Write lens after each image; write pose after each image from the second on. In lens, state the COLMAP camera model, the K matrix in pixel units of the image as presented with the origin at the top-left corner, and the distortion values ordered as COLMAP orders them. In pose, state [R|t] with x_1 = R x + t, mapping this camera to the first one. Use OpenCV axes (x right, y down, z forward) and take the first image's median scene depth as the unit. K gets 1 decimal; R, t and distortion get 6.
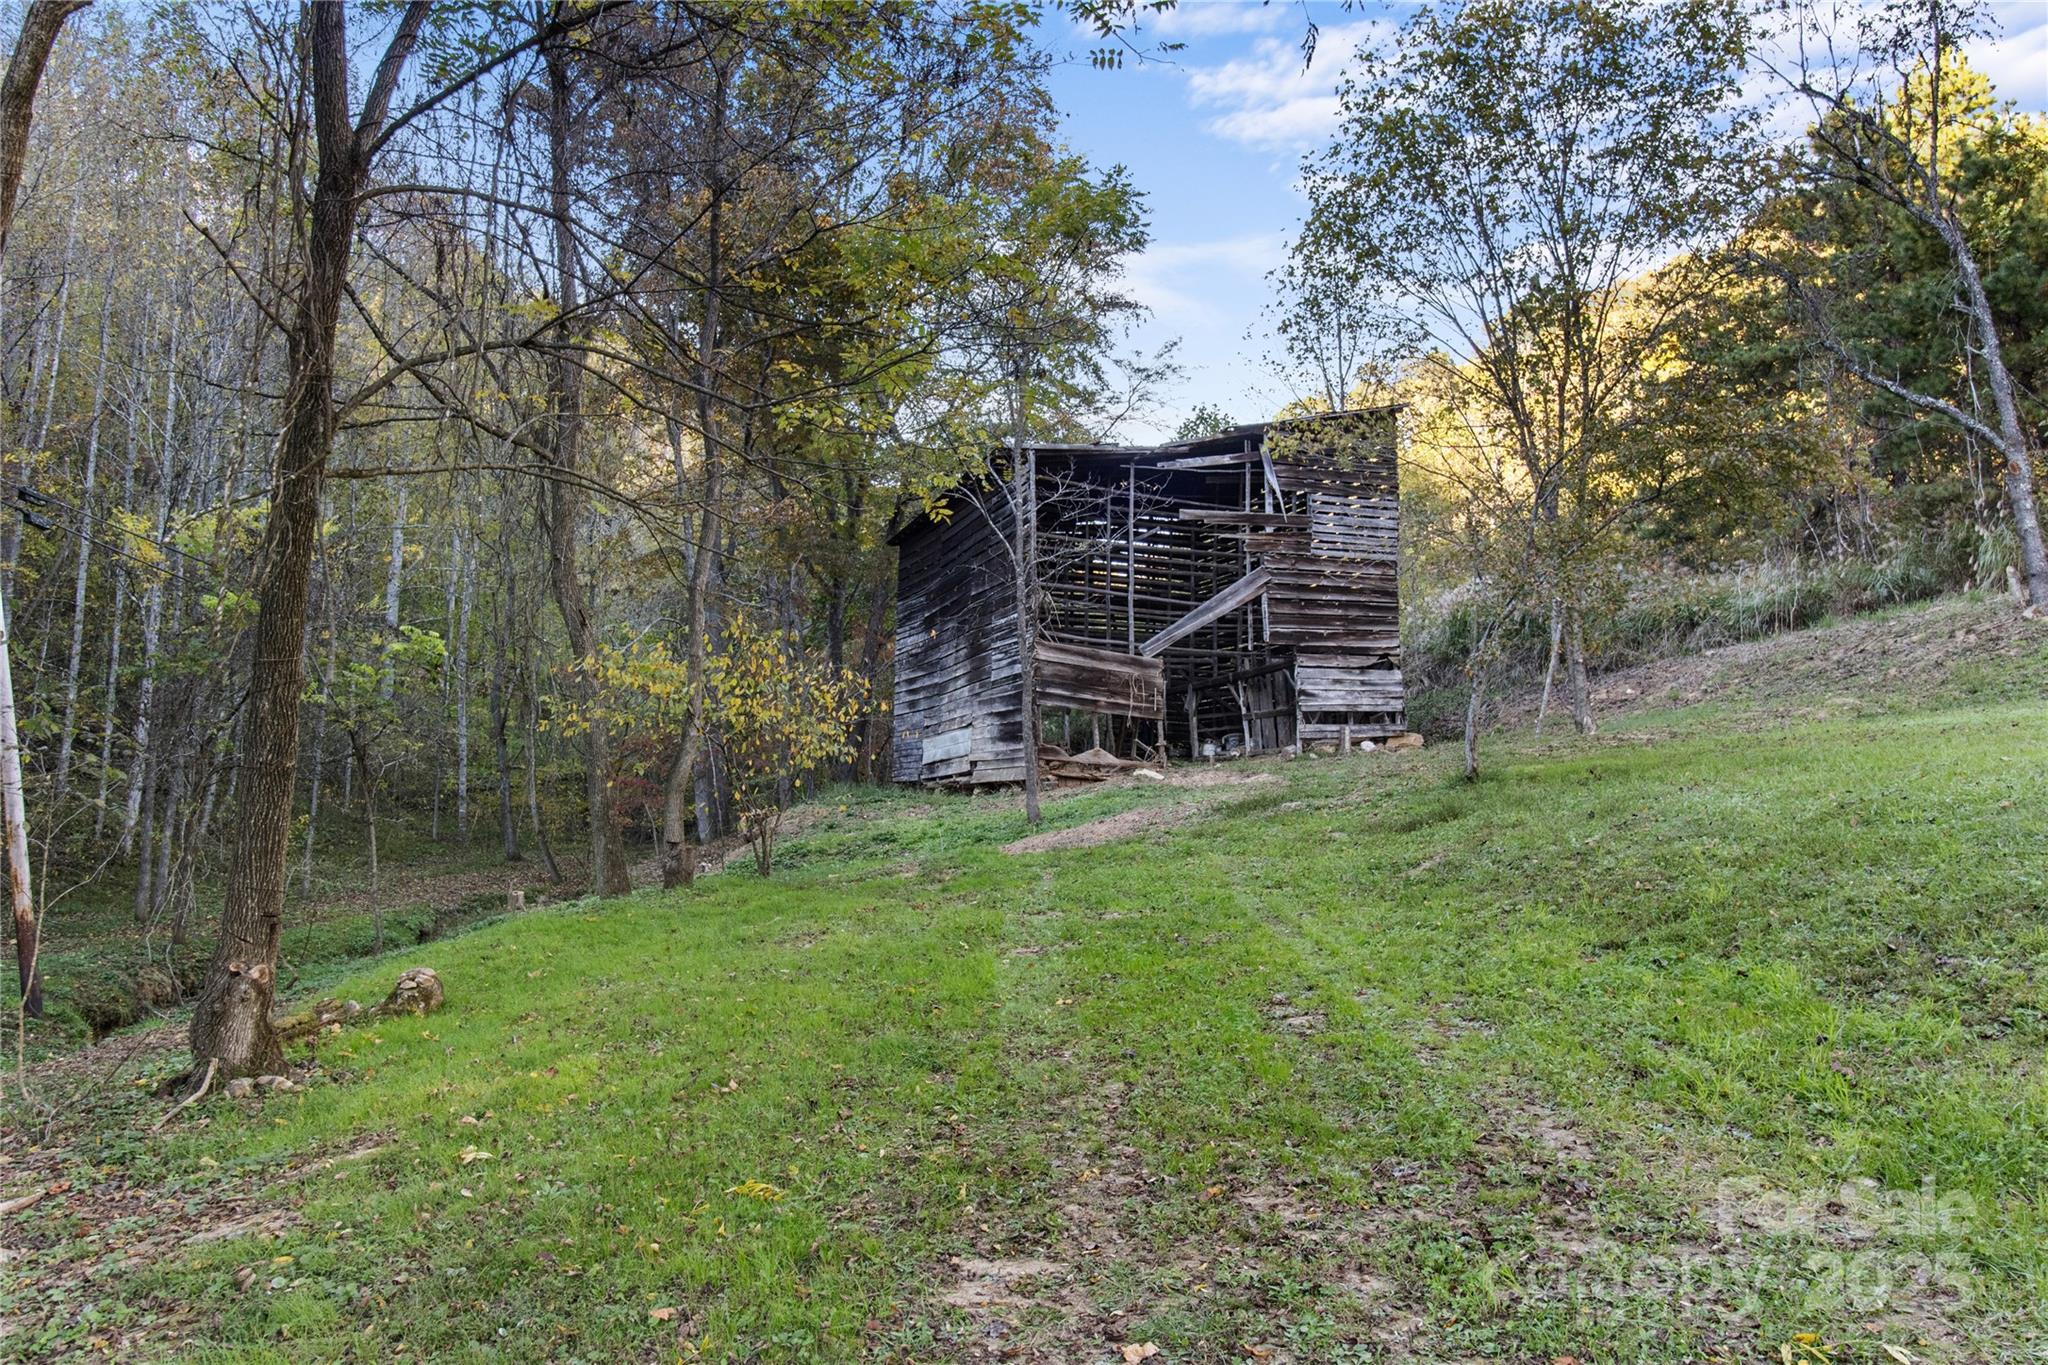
lens RADIAL K [[1659.9, 0, 1023.0], [0, 1659.9, 634.6], [0, 0, 1]] dist [0.042026, 0.001359]
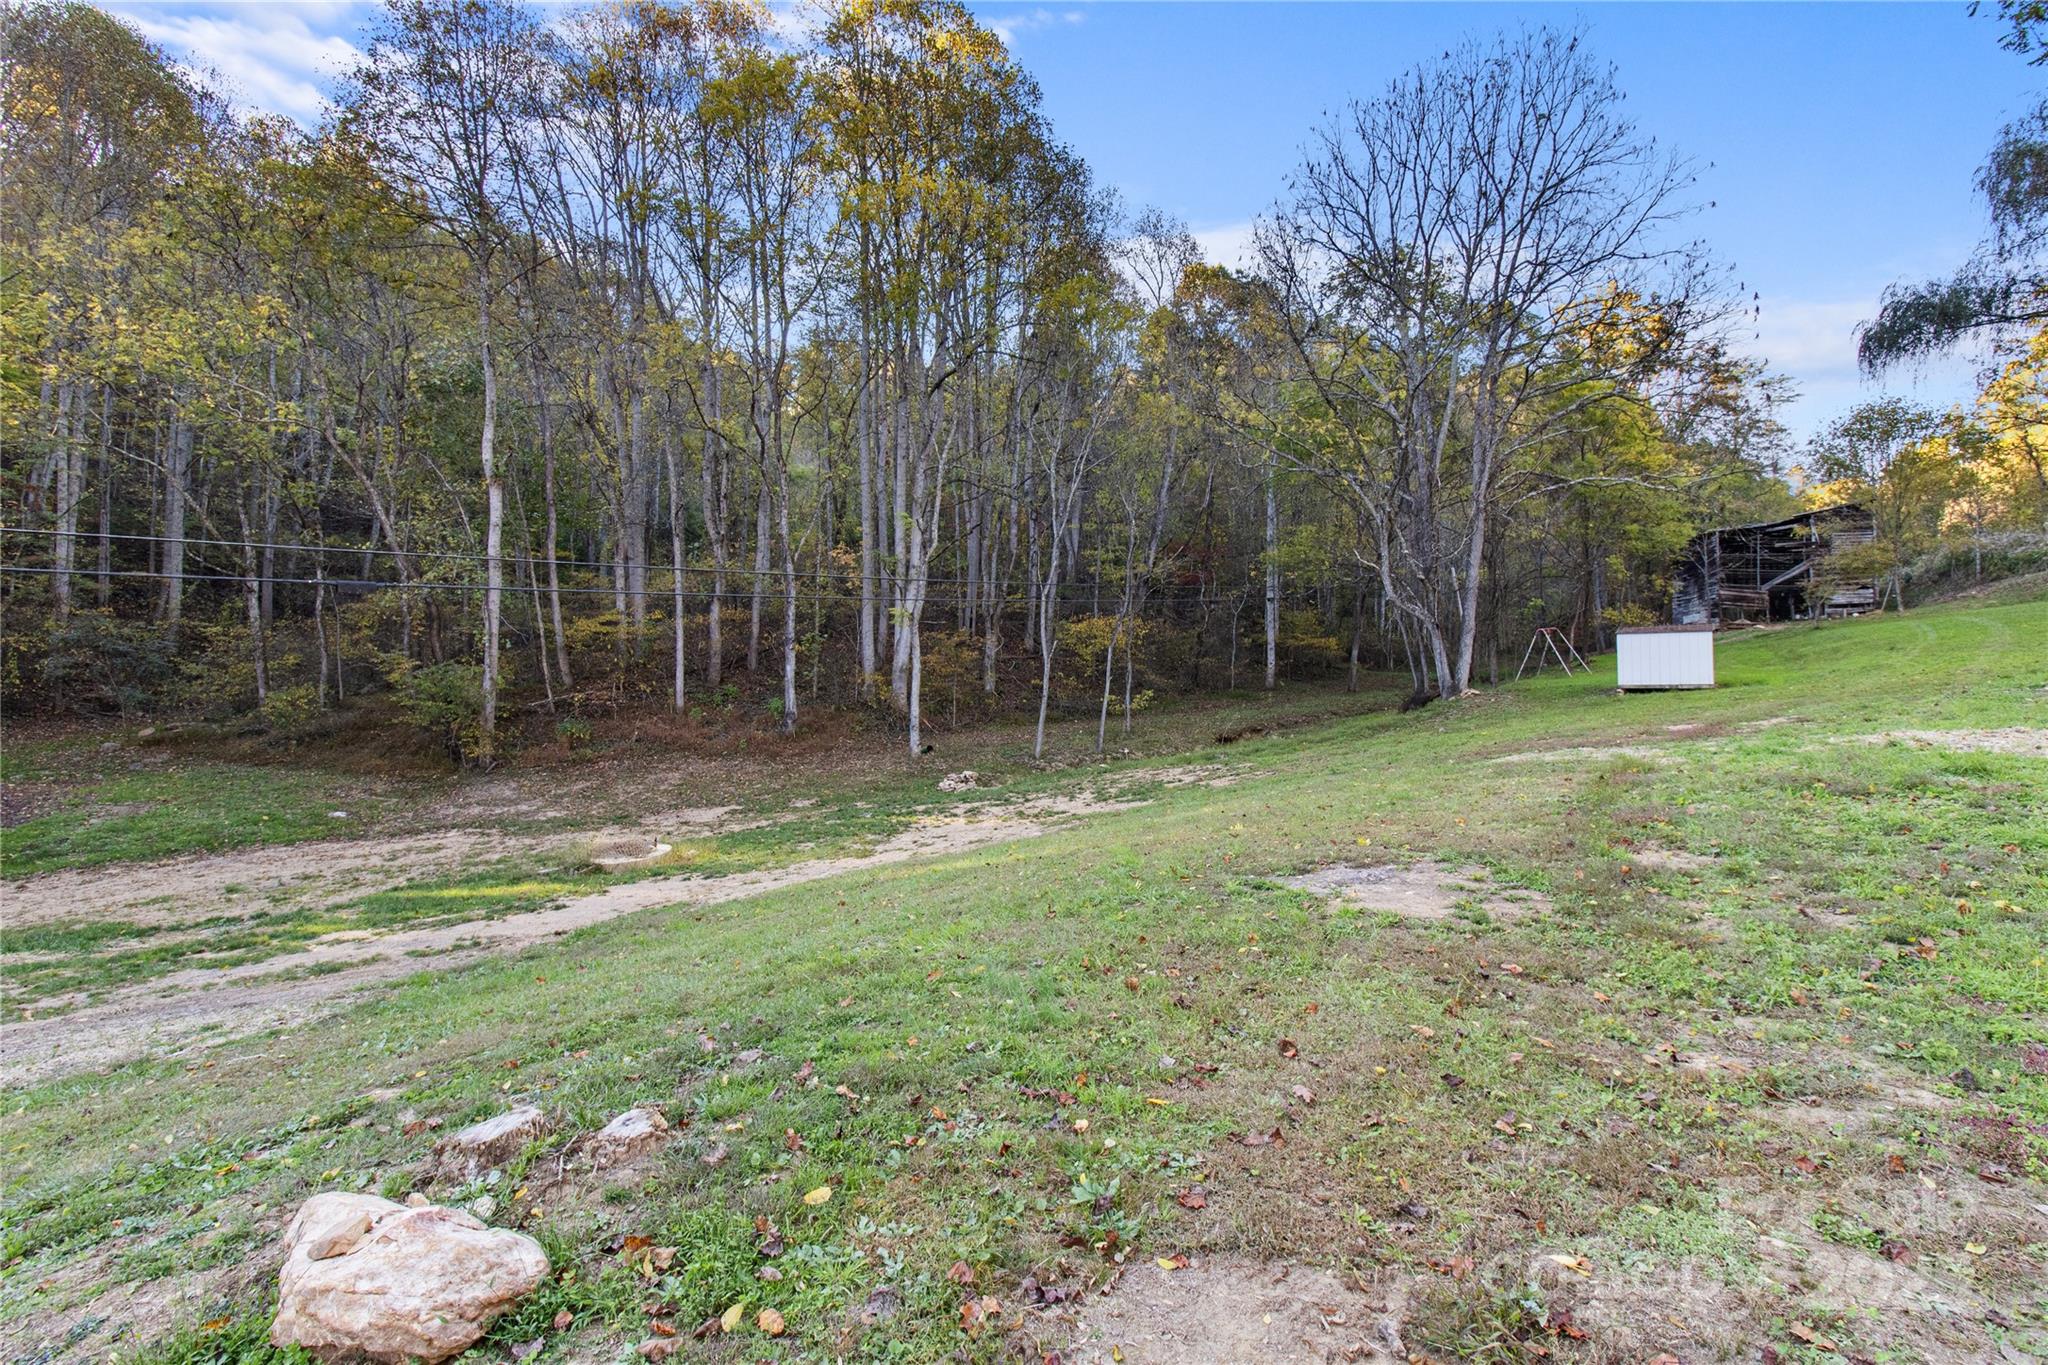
lens RADIAL K [[935.1, 0, 1039.8], [0, 935.1, 651.3], [0, 0, 1]] dist [-0.000720, 0.000207]
pose [[0.770318, -0.011946, -0.637547, 0.148480], [0.081848, 0.993406, 0.080279, -0.130752], [0.632385, -0.114023, 0.766217, -1.315709]]
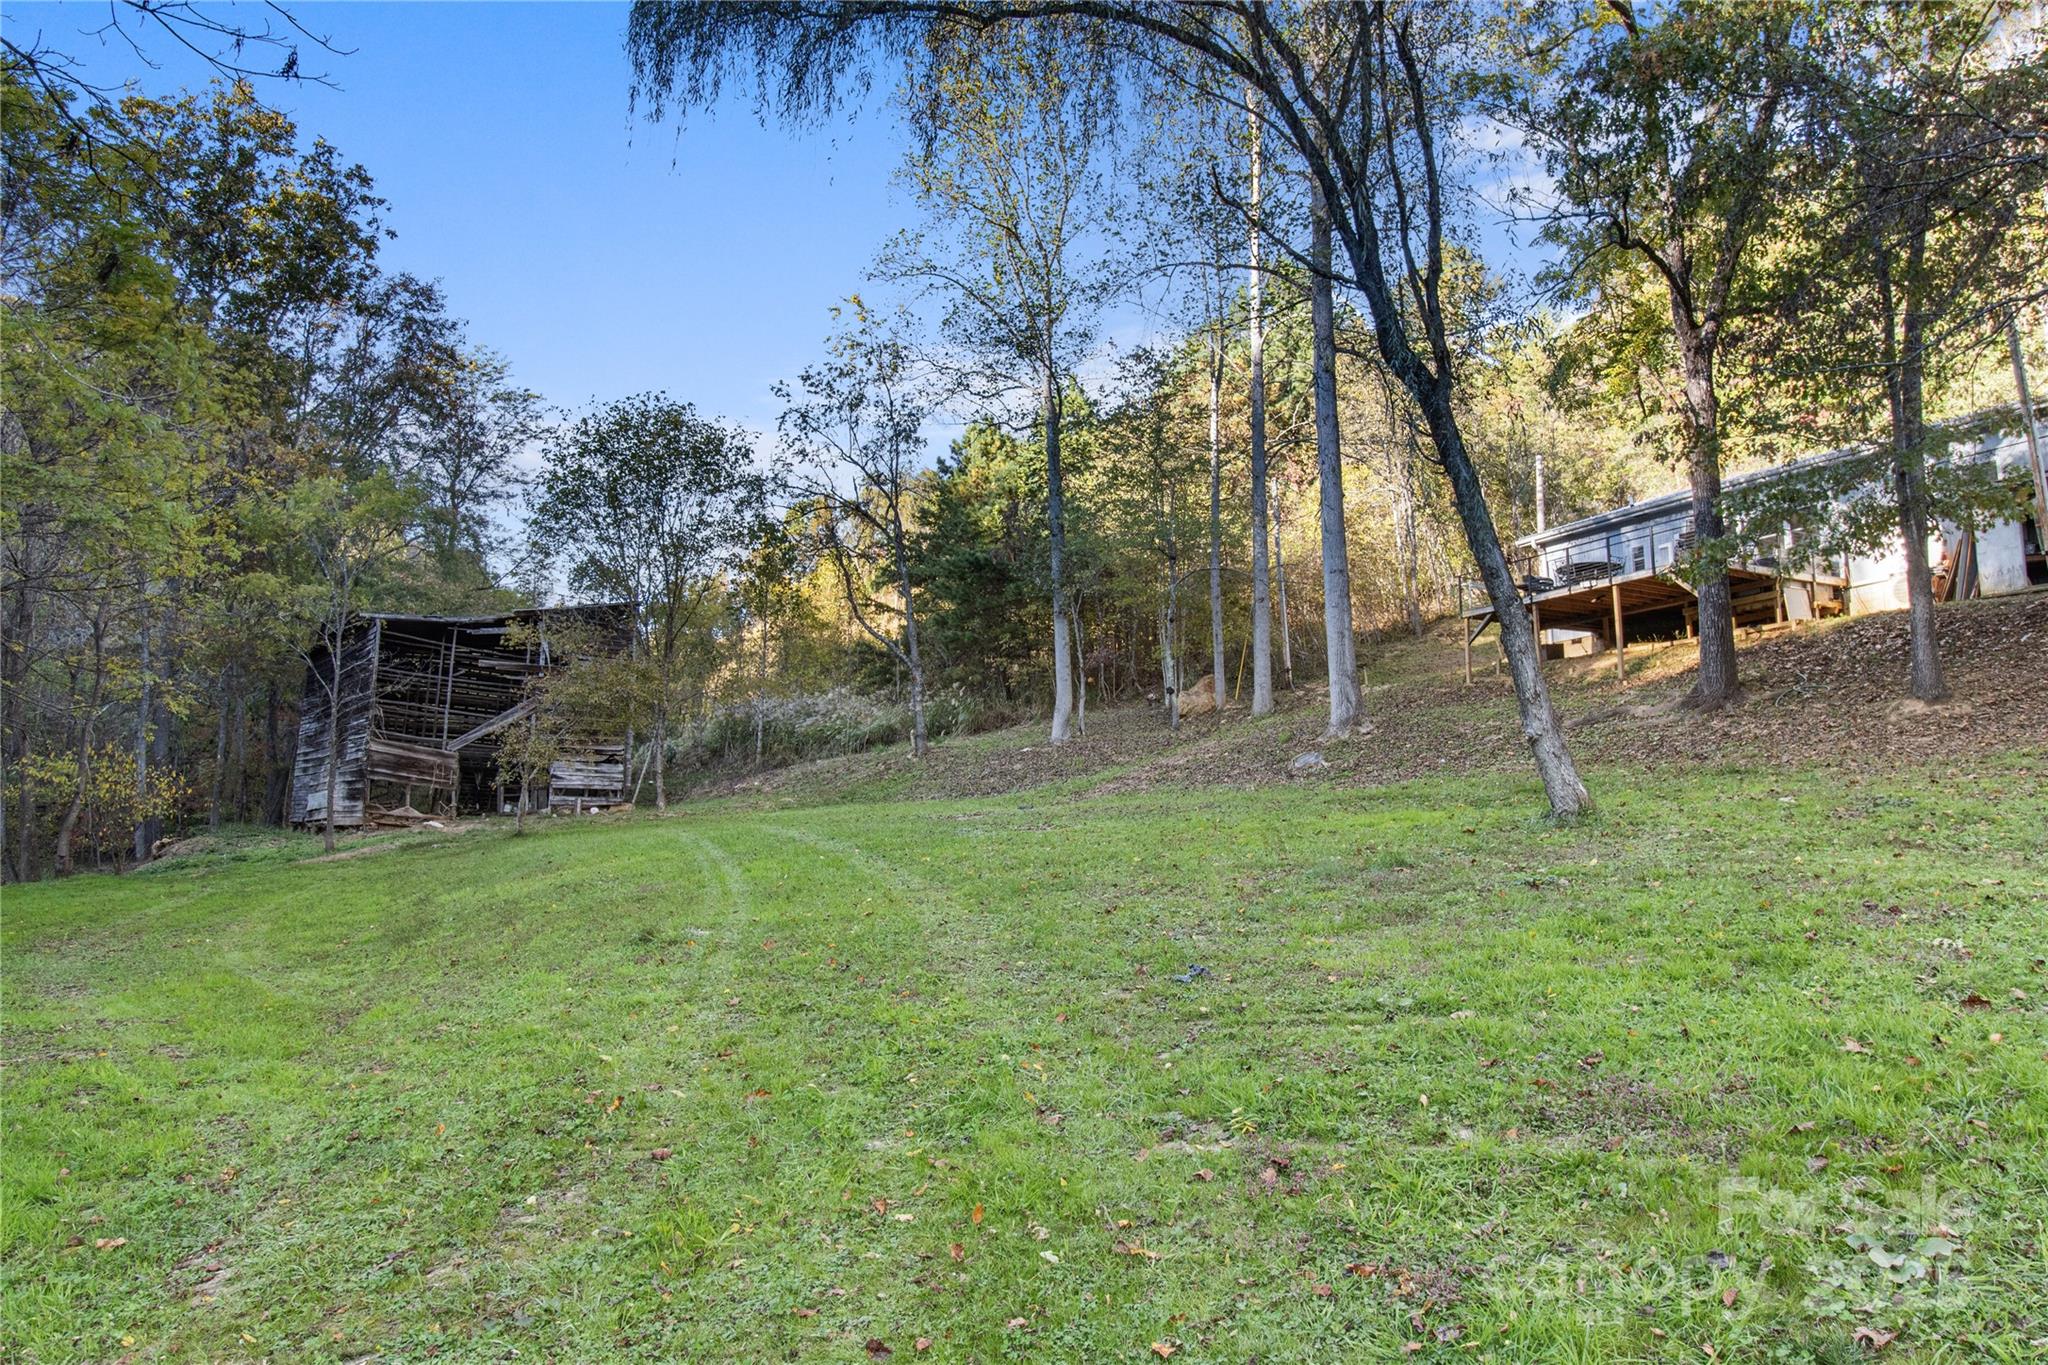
lens RADIAL K [[1501.0, 0, 1024.0], [0, 1501.0, 682.5], [0, 0, 1]] dist [0.006808, 0.002647]
pose [[0.956887, 0.060369, 0.284117, 0.187340], [-0.059034, 0.998168, -0.013270, -0.064918], [-0.284398, -0.004075, 0.958698, -0.543131]]
